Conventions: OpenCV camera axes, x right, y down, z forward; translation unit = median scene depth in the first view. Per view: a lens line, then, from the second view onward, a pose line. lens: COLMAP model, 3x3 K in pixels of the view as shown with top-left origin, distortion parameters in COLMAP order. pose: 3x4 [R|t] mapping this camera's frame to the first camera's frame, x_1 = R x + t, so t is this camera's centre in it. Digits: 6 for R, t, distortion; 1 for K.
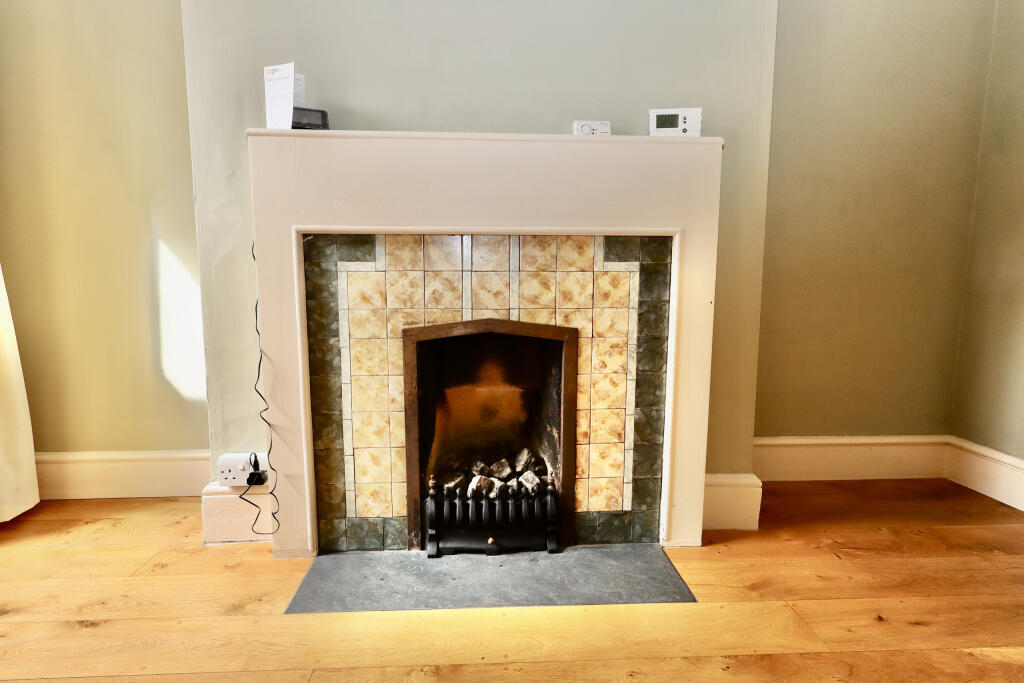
lens RADIAL K [[519.1, 0, 512.4], [0, 519.1, 341.3], [0, 0, 1]] dist [-0.006593, -0.000760]
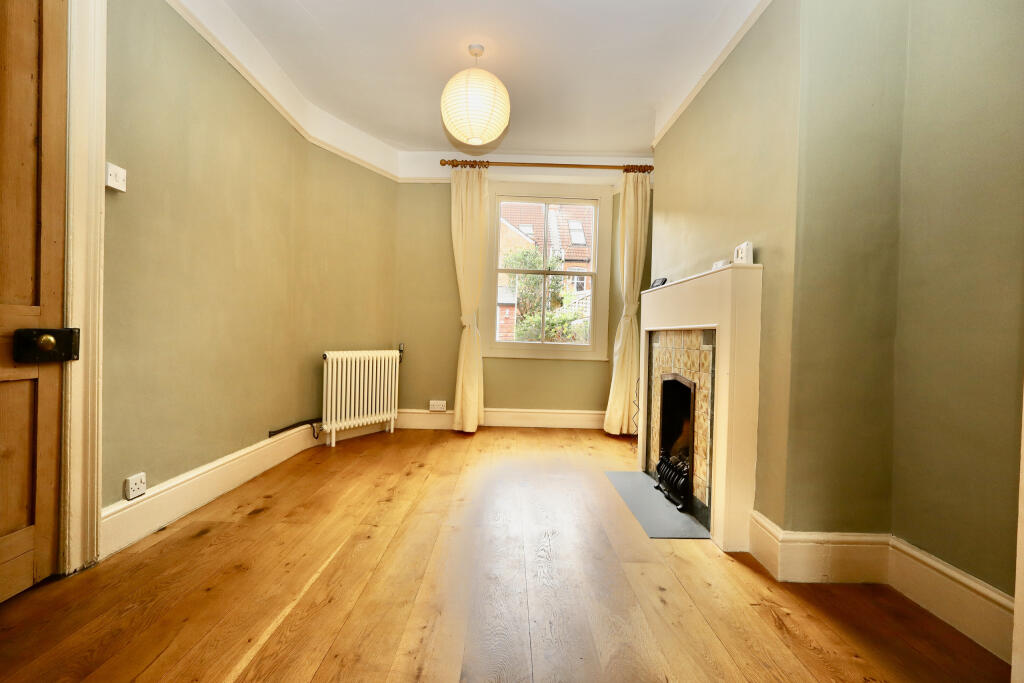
lens RADIAL K [[471.3, 0, 514.2], [0, 471.3, 338.9], [0, 0, 1]] dist [0.000852, -0.000011]
pose [[-0.024946, 0.005466, -0.999674, 1.695475], [-0.133425, 0.991020, 0.008749, -0.102634], [0.990745, 0.133599, -0.023993, 0.426121]]
